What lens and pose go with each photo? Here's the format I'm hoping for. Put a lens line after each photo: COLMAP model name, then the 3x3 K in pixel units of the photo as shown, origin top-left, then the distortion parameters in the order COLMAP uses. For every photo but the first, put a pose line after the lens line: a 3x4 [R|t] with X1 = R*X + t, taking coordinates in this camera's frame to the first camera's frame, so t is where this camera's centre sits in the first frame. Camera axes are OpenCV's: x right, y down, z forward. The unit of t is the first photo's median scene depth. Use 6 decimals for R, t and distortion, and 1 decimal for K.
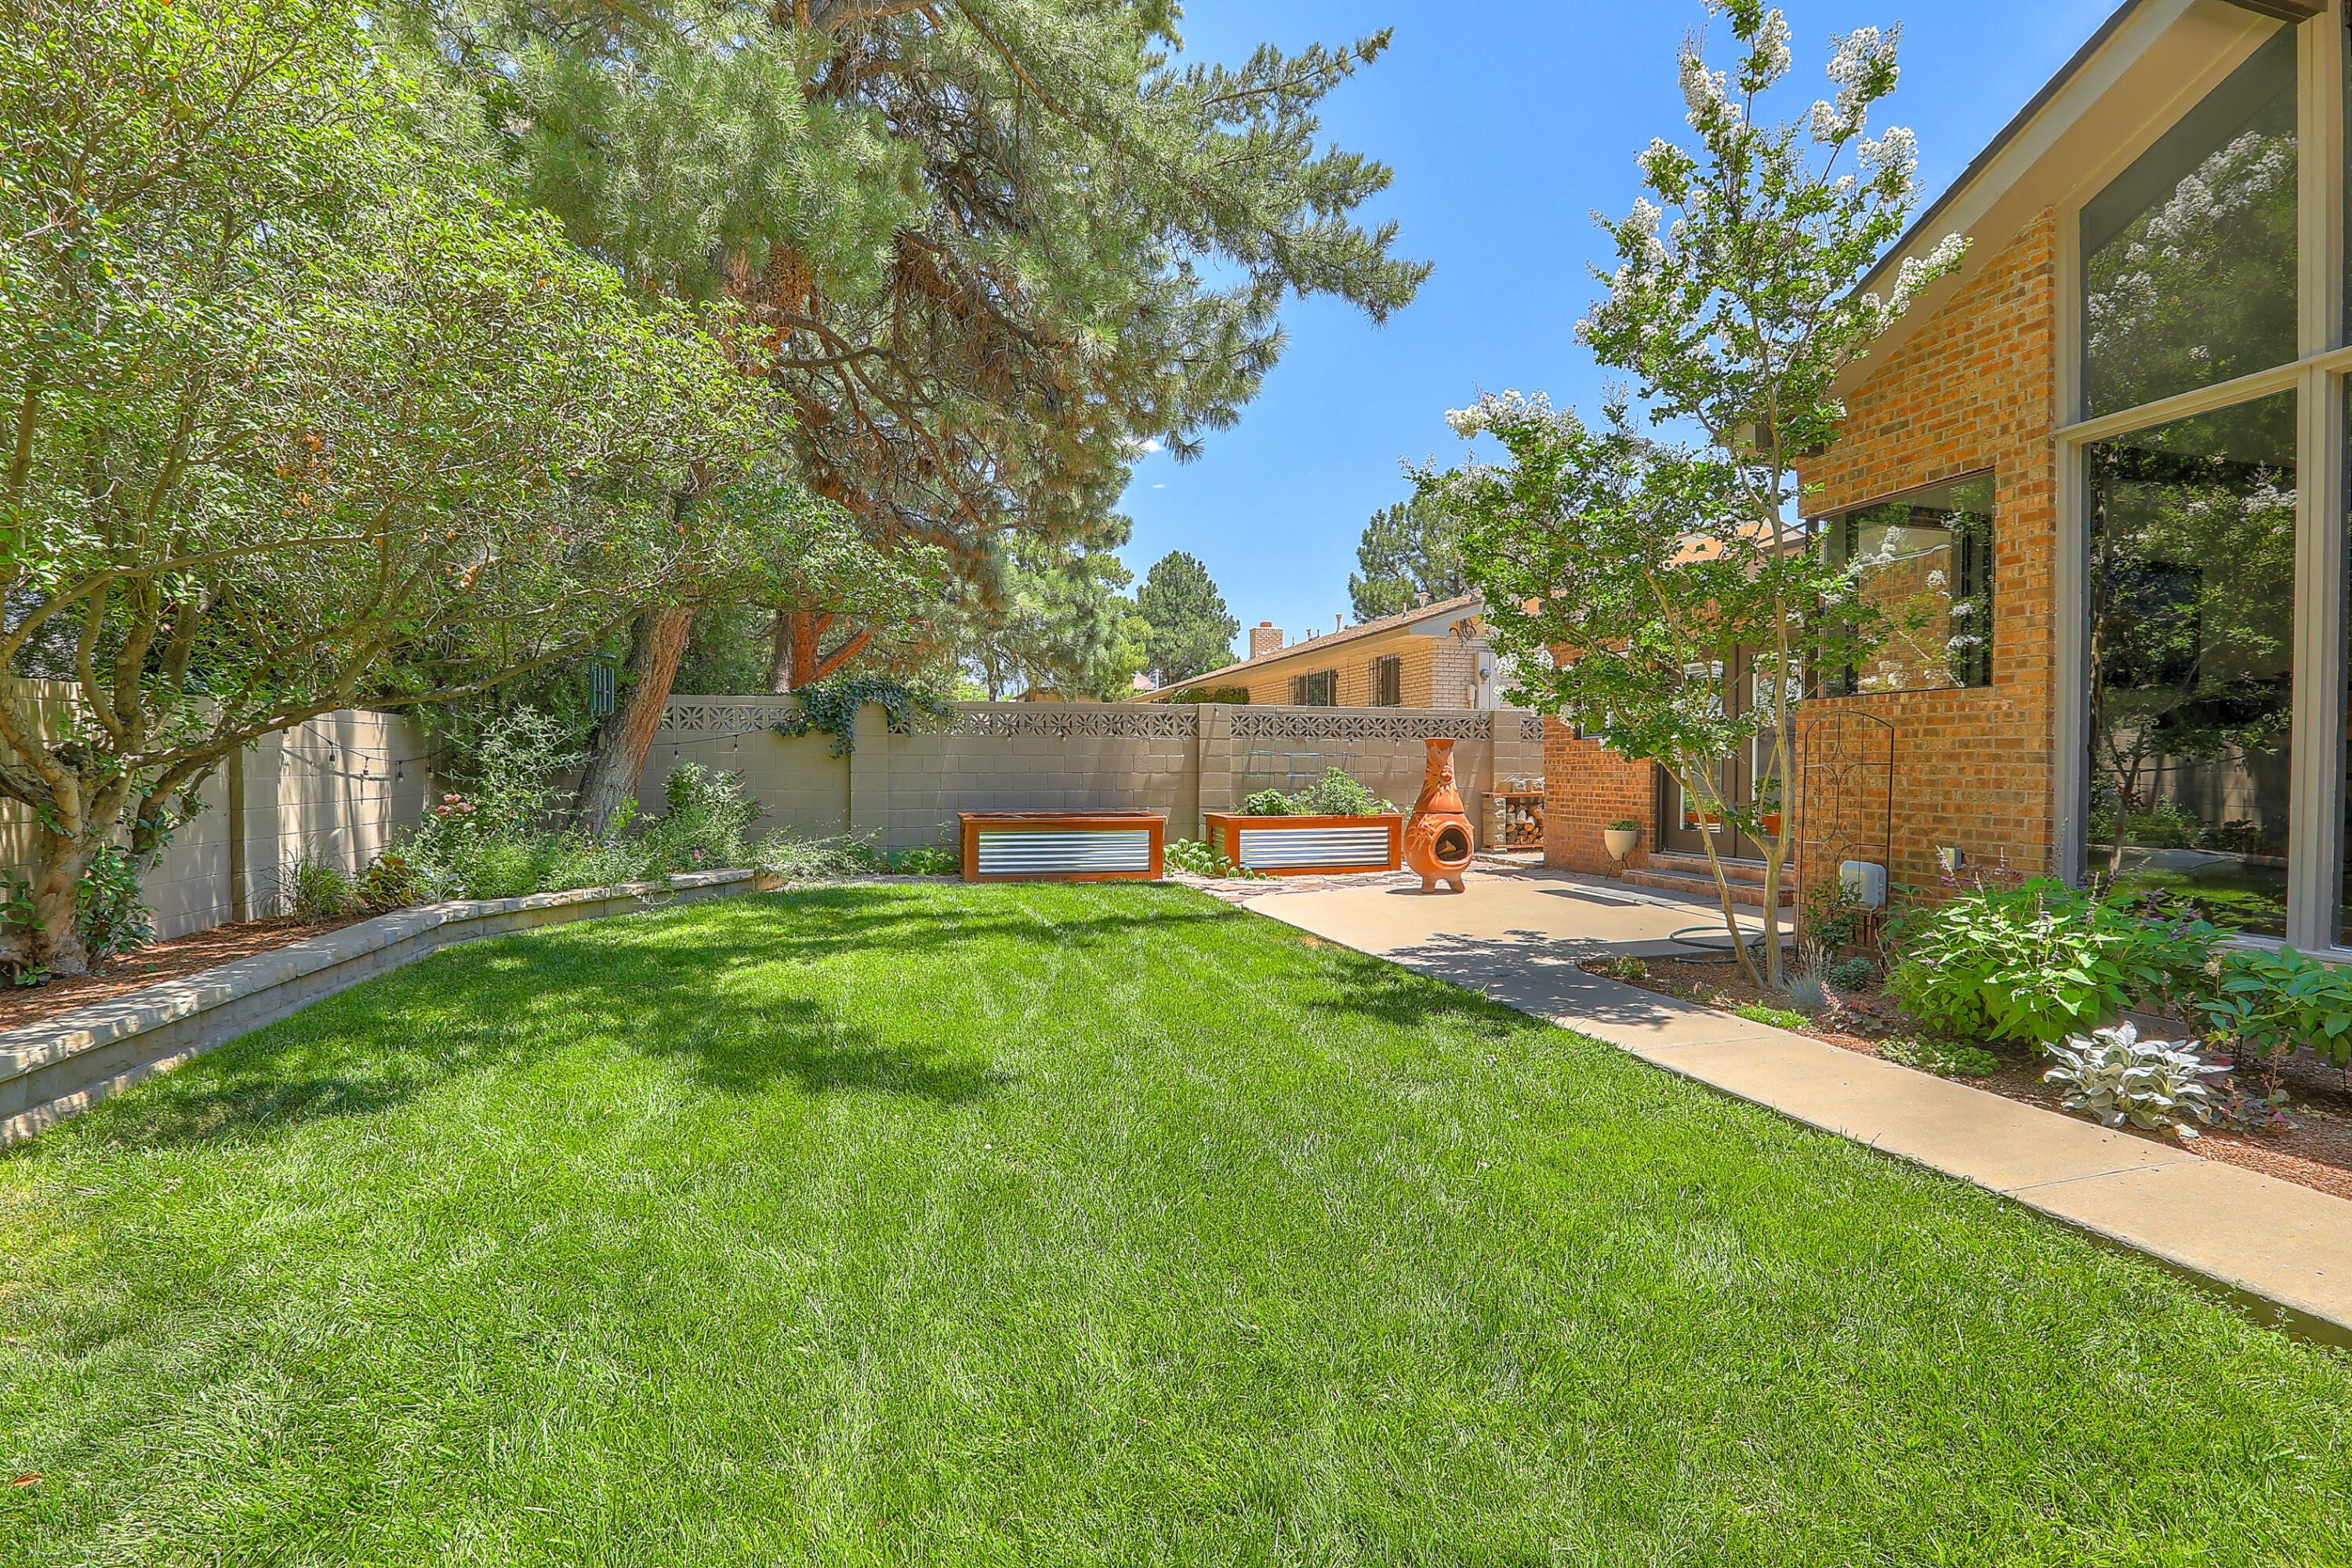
lens RADIAL K [[1069.6, 0, 1181.9], [0, 1069.6, 789.4], [0, 0, 1]] dist [-0.059305, 0.024180]
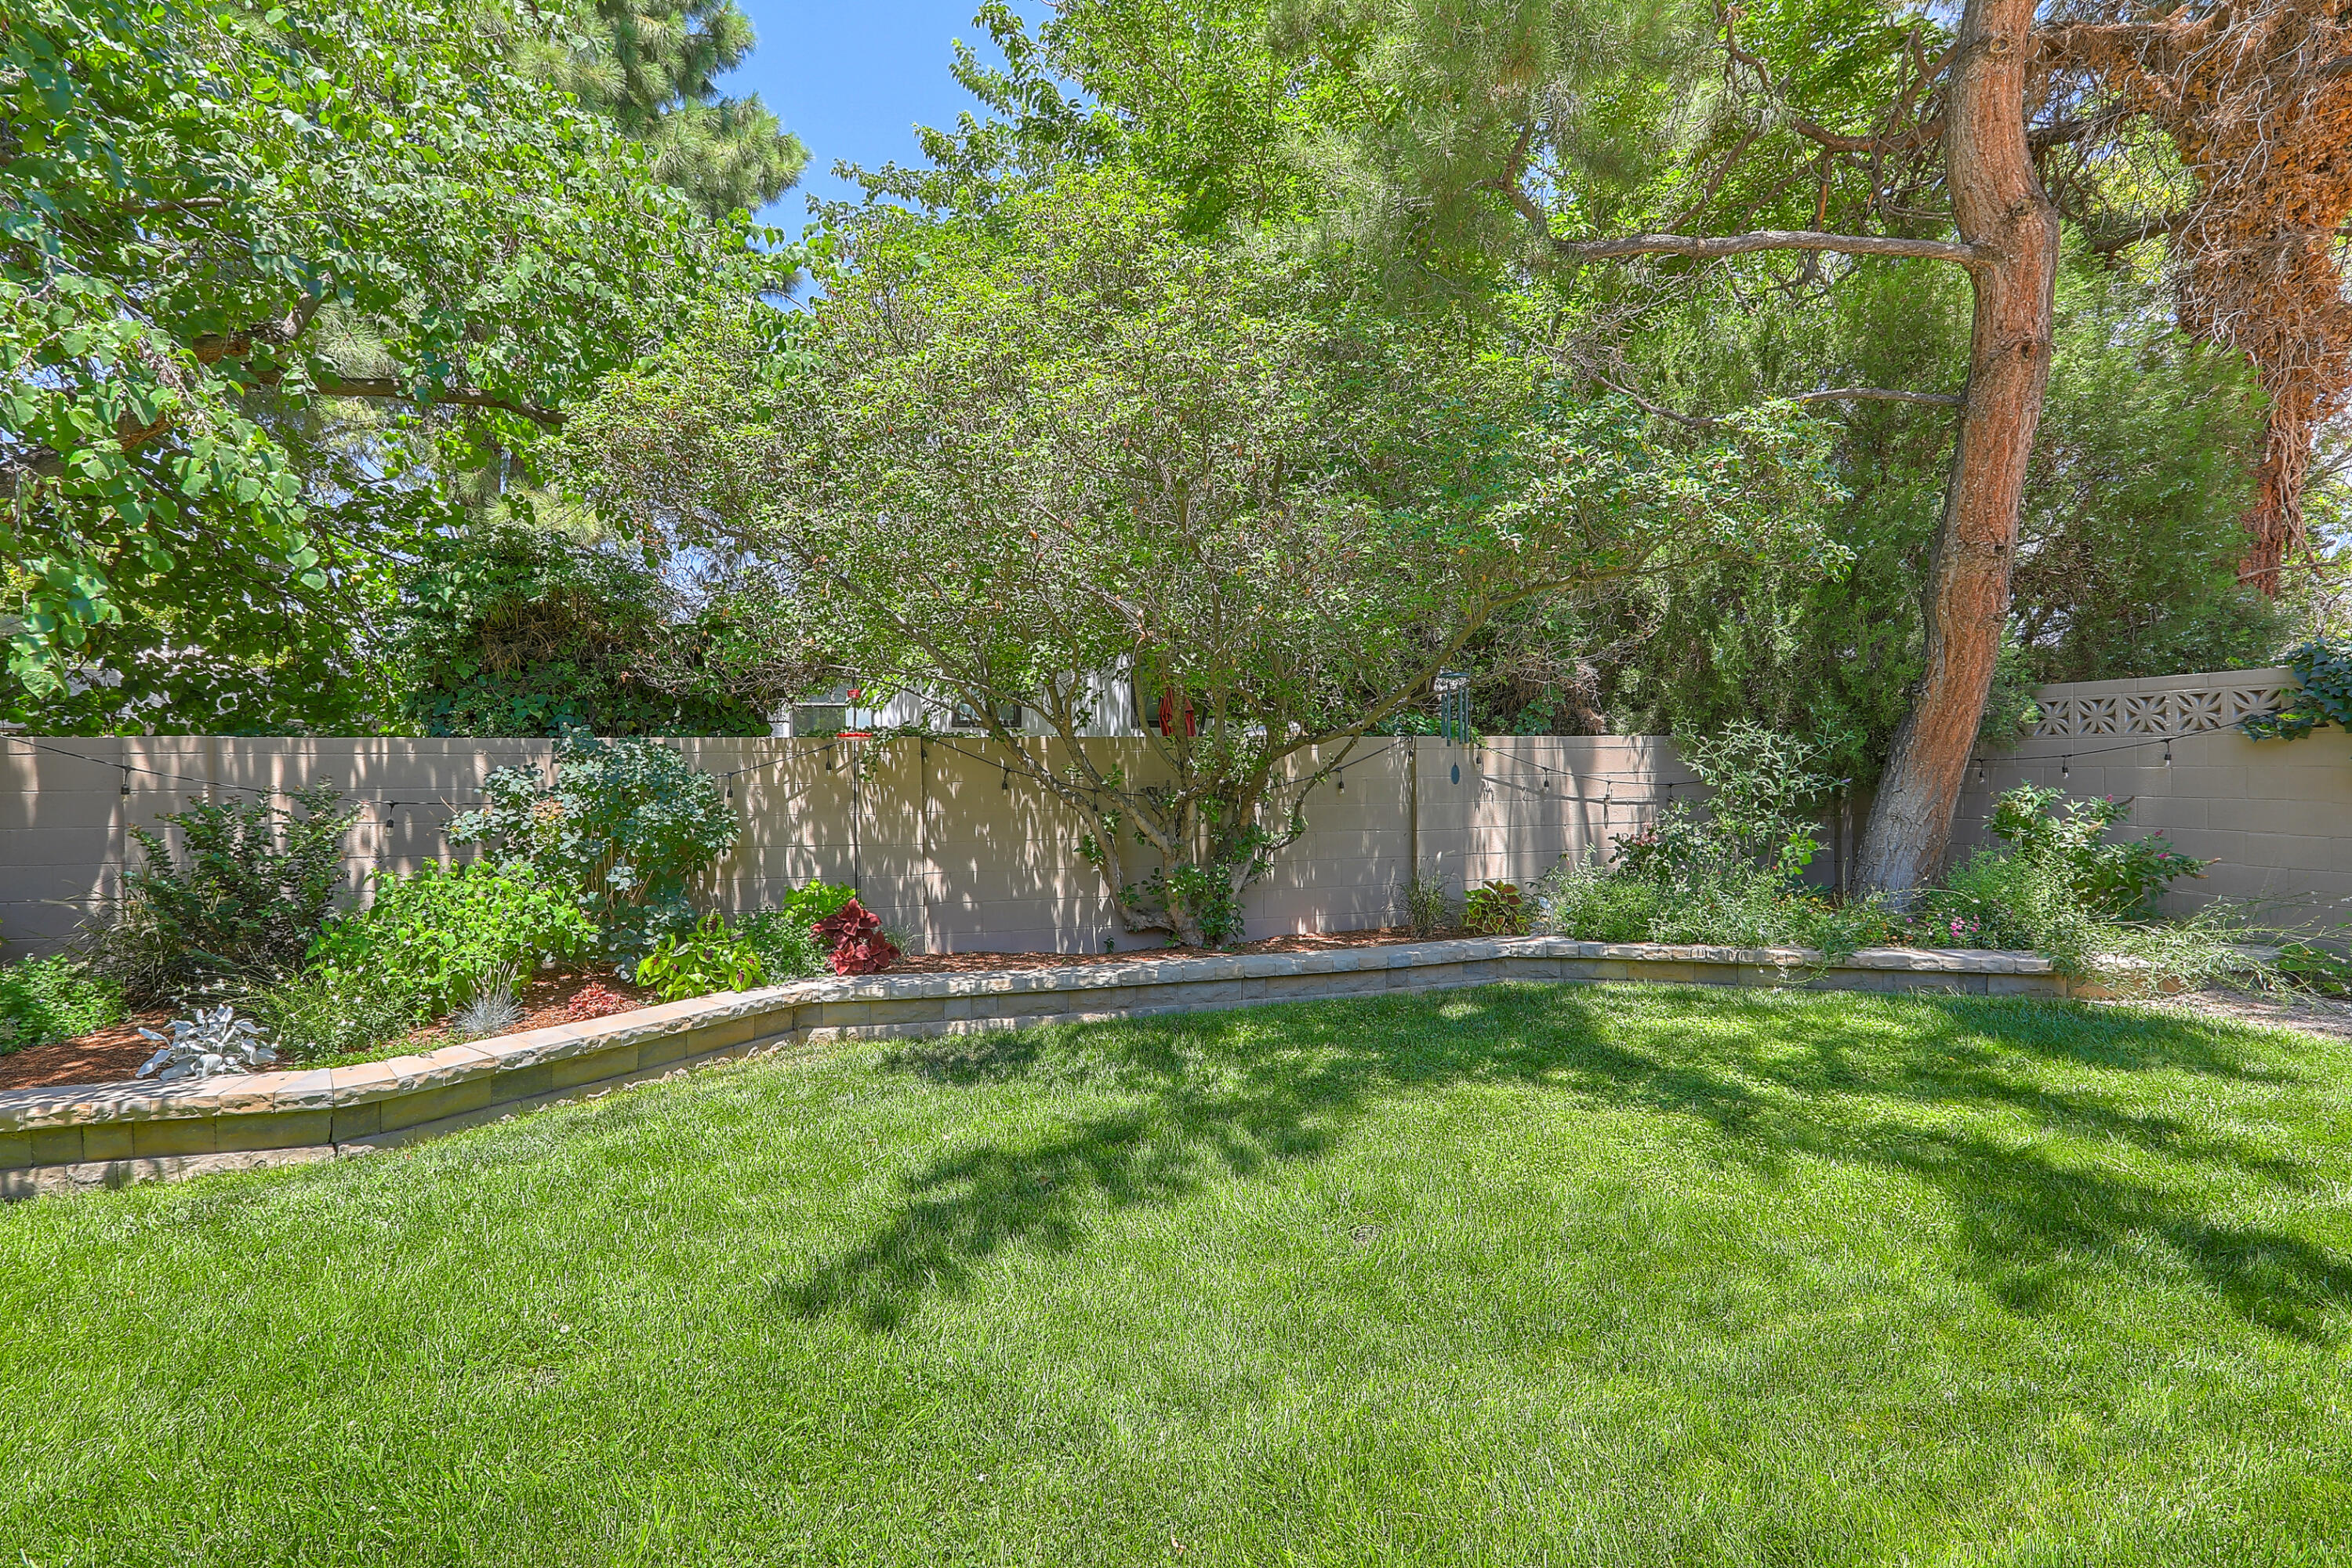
lens RADIAL K [[1065.1, 0, 1183.0], [0, 1065.1, 787.4], [0, 0, 1]] dist [-0.057108, 0.023510]
pose [[0.015382, 0.010312, -0.999829, 0.202511], [-0.011769, 0.999879, 0.010132, -0.026903], [0.999812, 0.011611, 0.015502, 0.496253]]
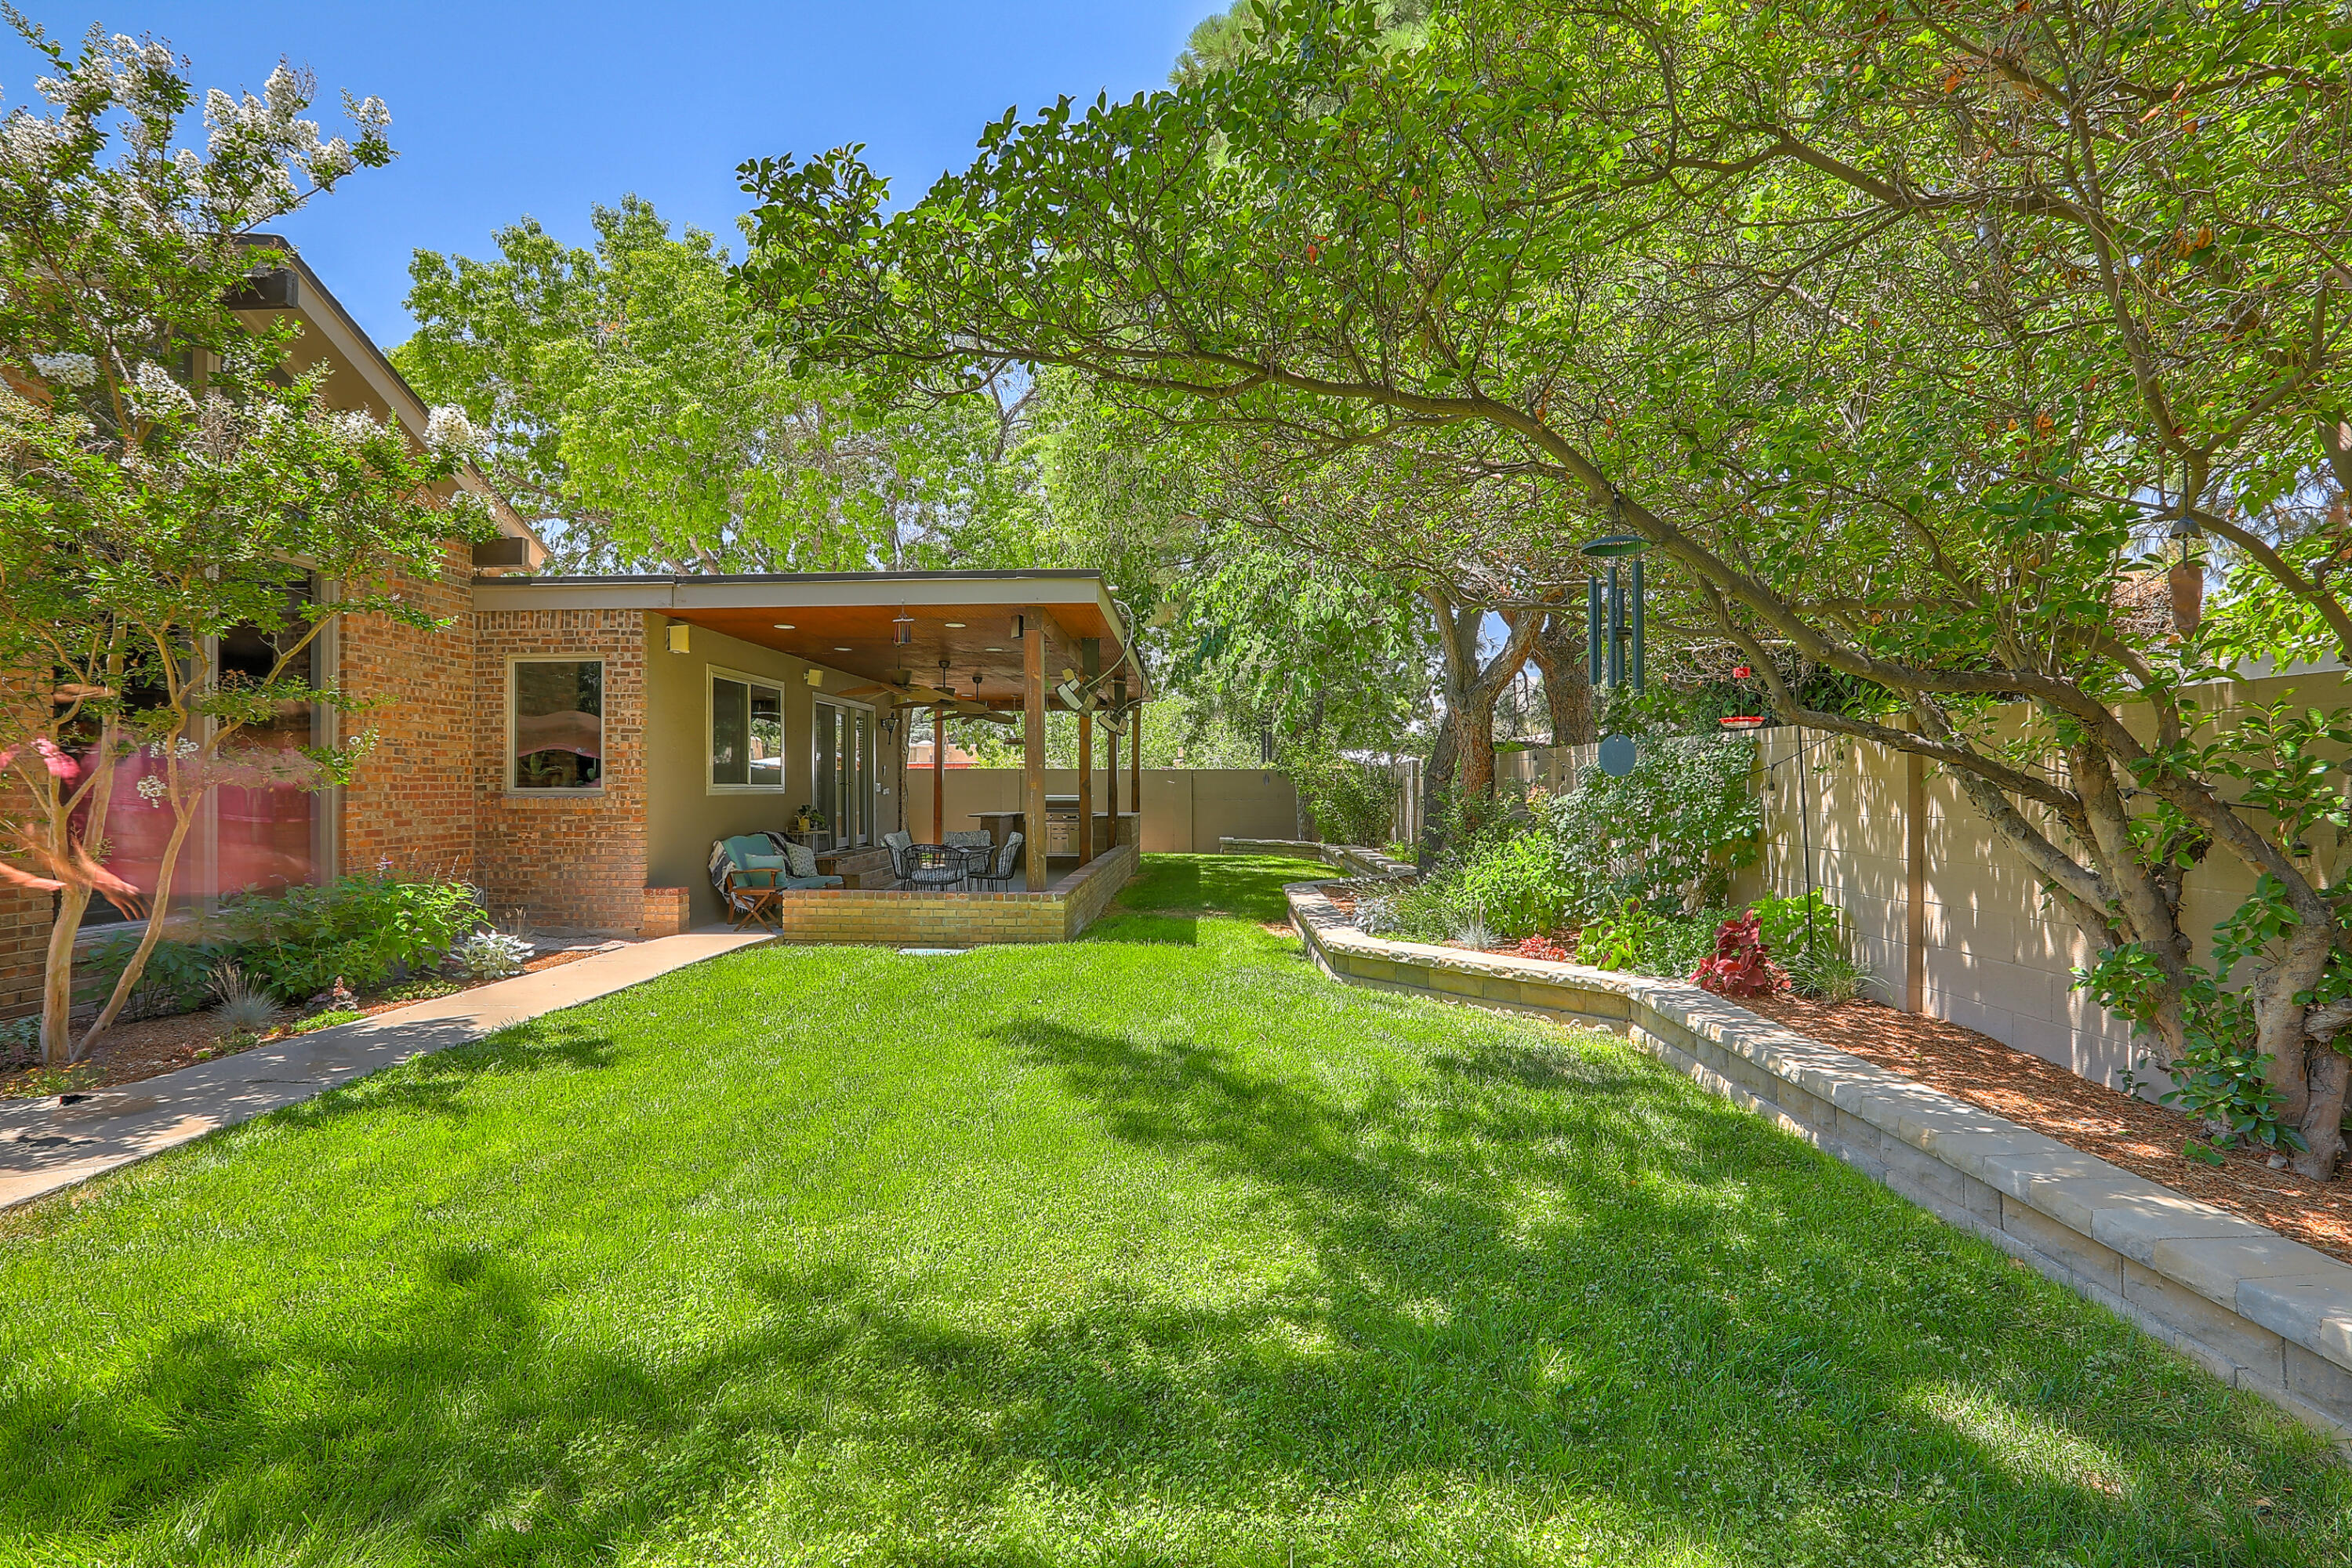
lens RADIAL K [[1059.4, 0, 1178.7], [0, 1059.4, 790.6], [0, 0, 1]] dist [-0.050389, 0.018181]
pose [[-0.955901, -0.002915, 0.293675, -0.328286], [0.004905, 0.999653, 0.025889, -0.028599], [-0.293649, 0.026188, -0.955555, 0.927149]]
